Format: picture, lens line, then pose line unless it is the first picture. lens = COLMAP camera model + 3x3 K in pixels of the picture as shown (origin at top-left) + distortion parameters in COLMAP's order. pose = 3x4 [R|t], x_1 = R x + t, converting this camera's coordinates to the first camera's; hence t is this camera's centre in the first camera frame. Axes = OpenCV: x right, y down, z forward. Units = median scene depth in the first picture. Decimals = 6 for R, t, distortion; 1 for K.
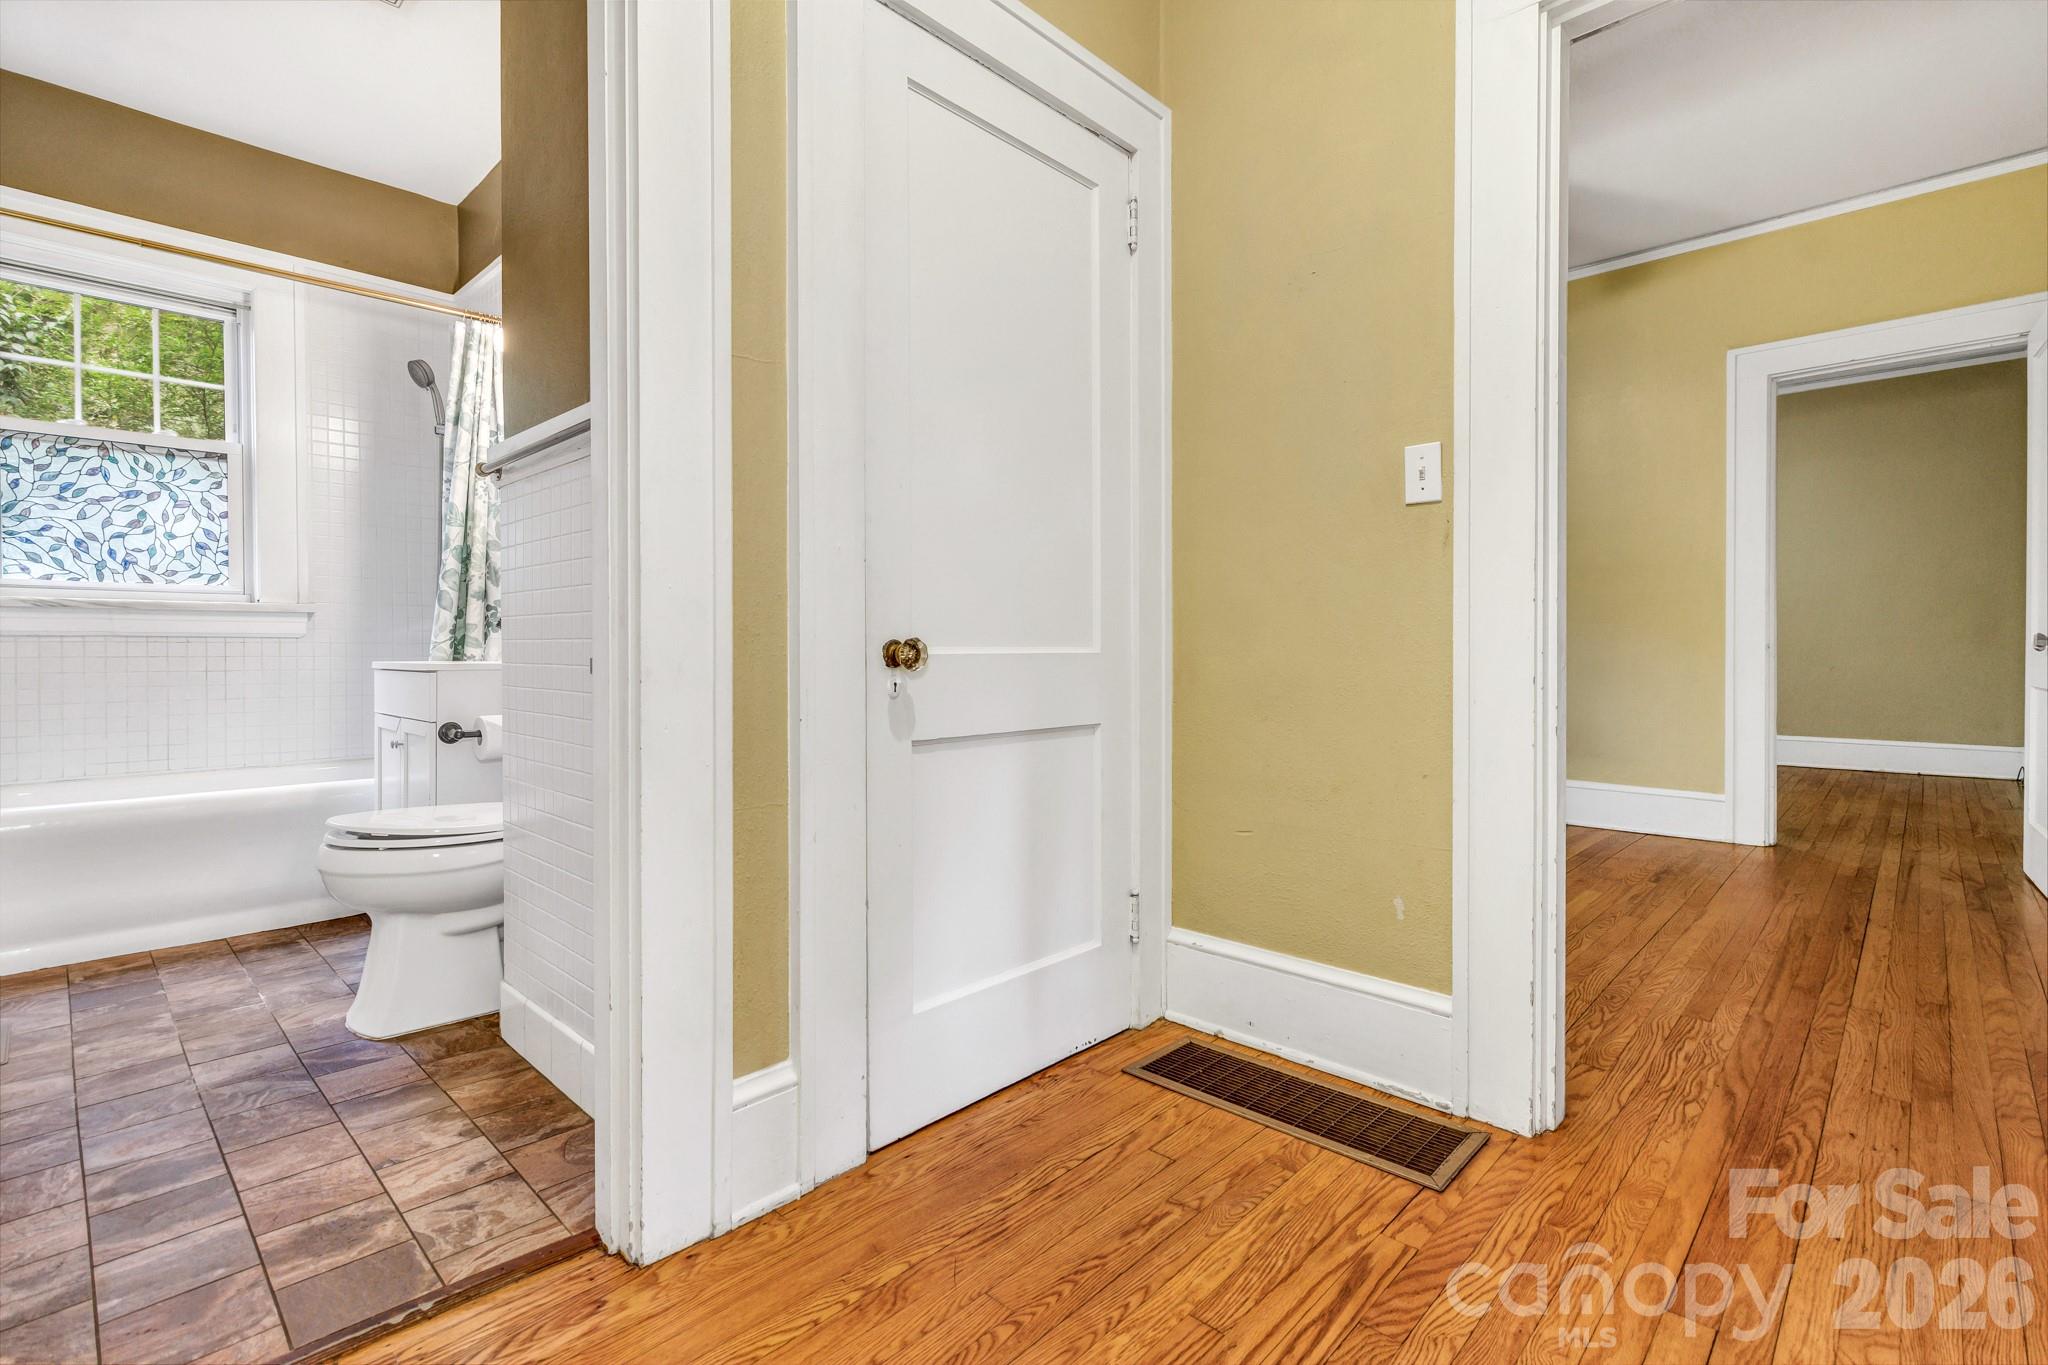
lens RADIAL K [[942.5, 0, 1027.8], [0, 942.5, 668.5], [0, 0, 1]] dist [0.002272, -0.001085]
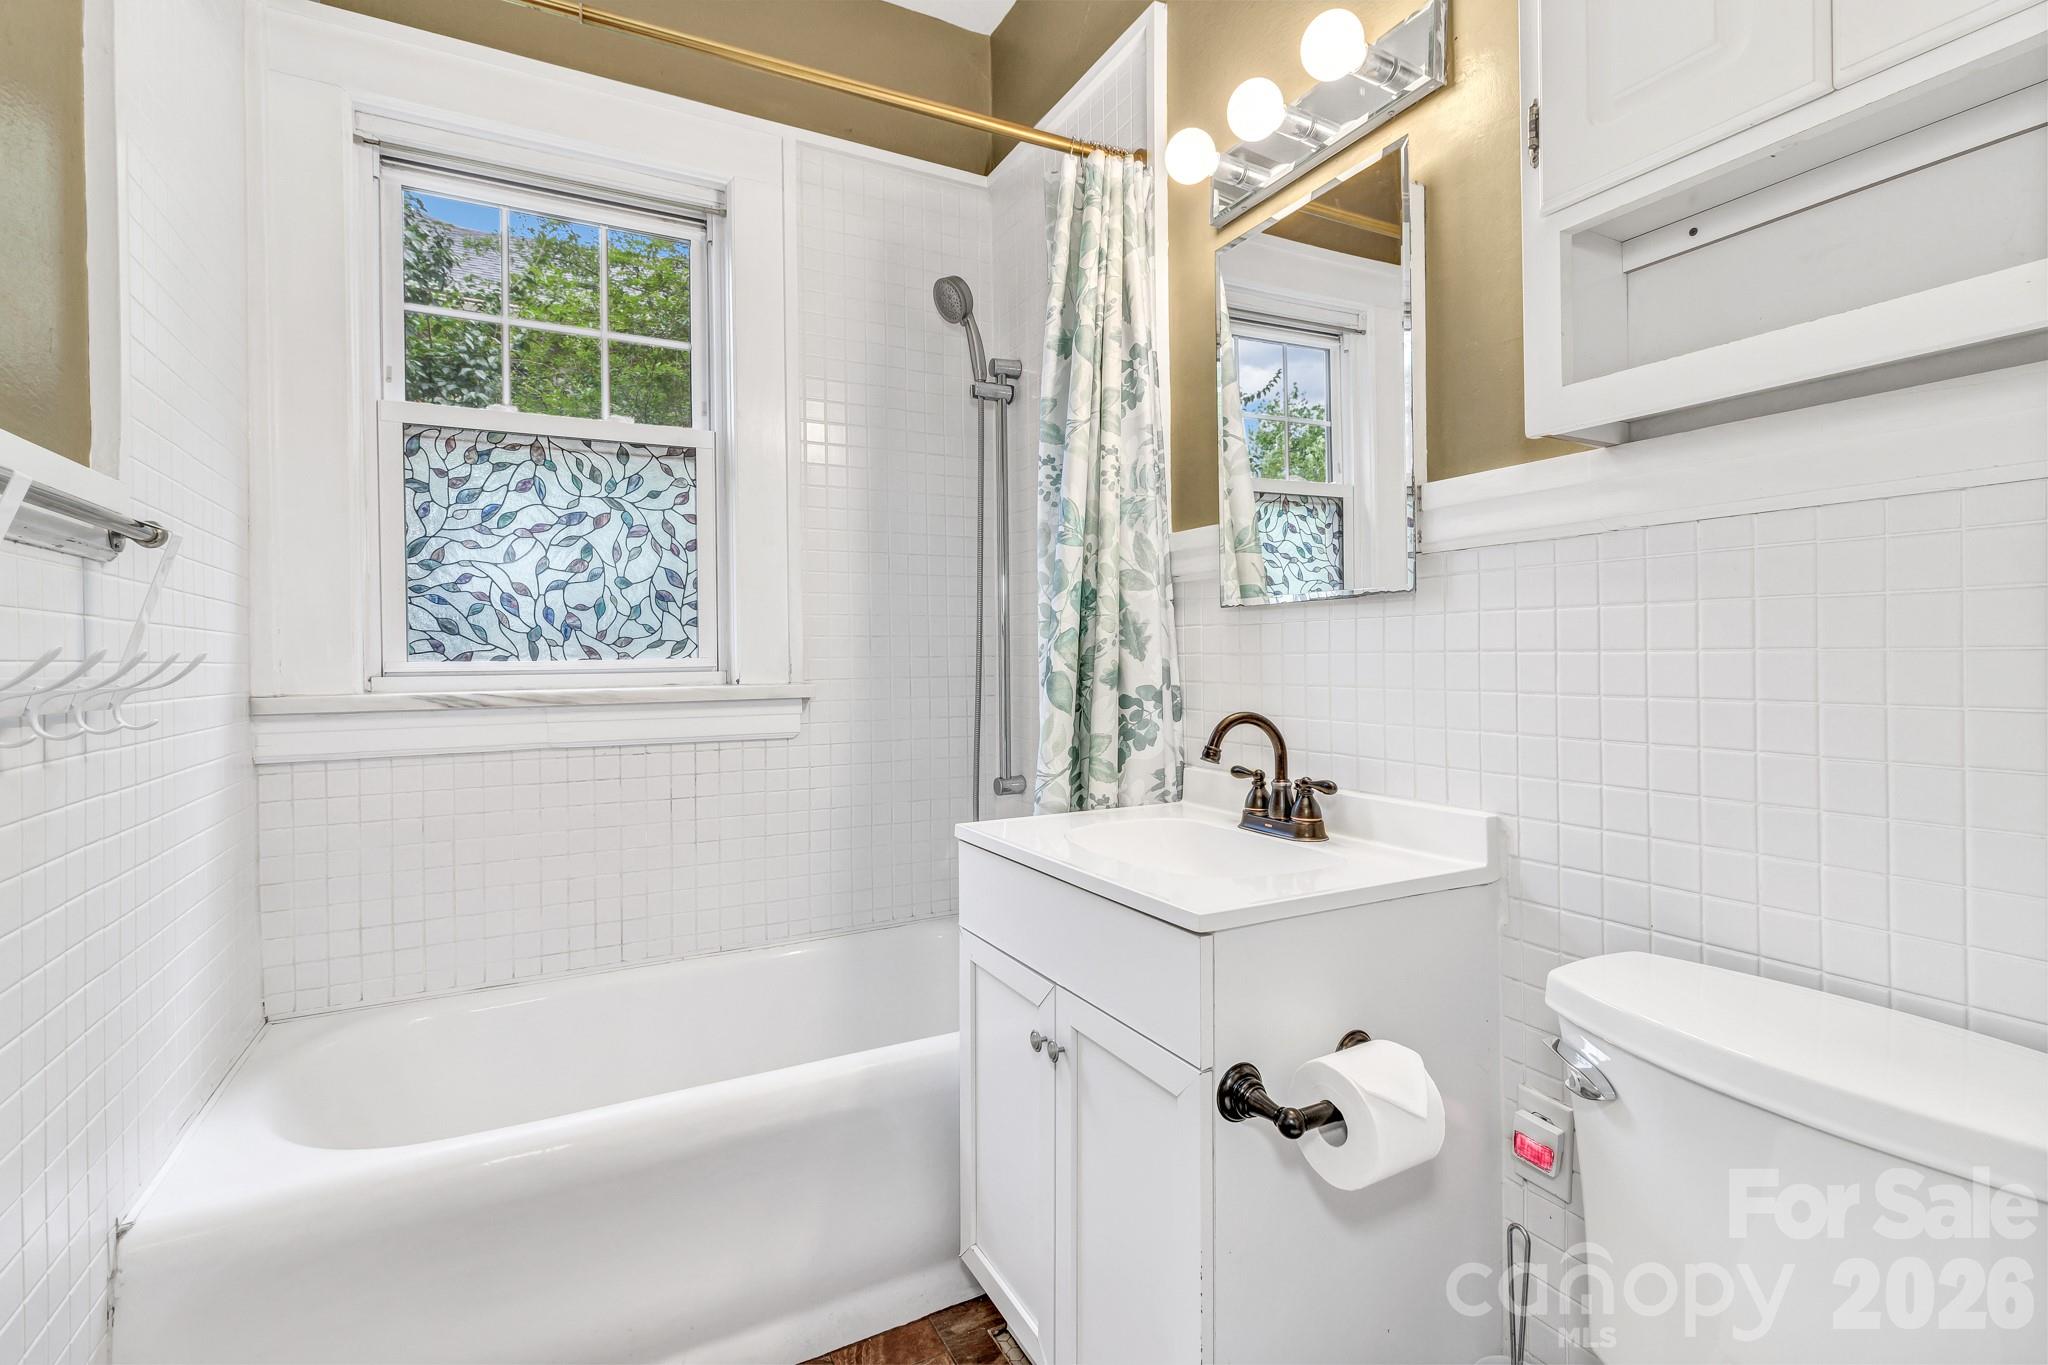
lens RADIAL K [[942.5, 0, 1020.1], [0, 942.5, 673.6], [0, 0, 1]] dist [0.002272, -0.001085]
pose [[0.946389, -0.003515, -0.323009, -0.462710], [0.002767, 0.999992, -0.002773, -0.078640], [0.323016, 0.001731, 0.946392, 0.498330]]
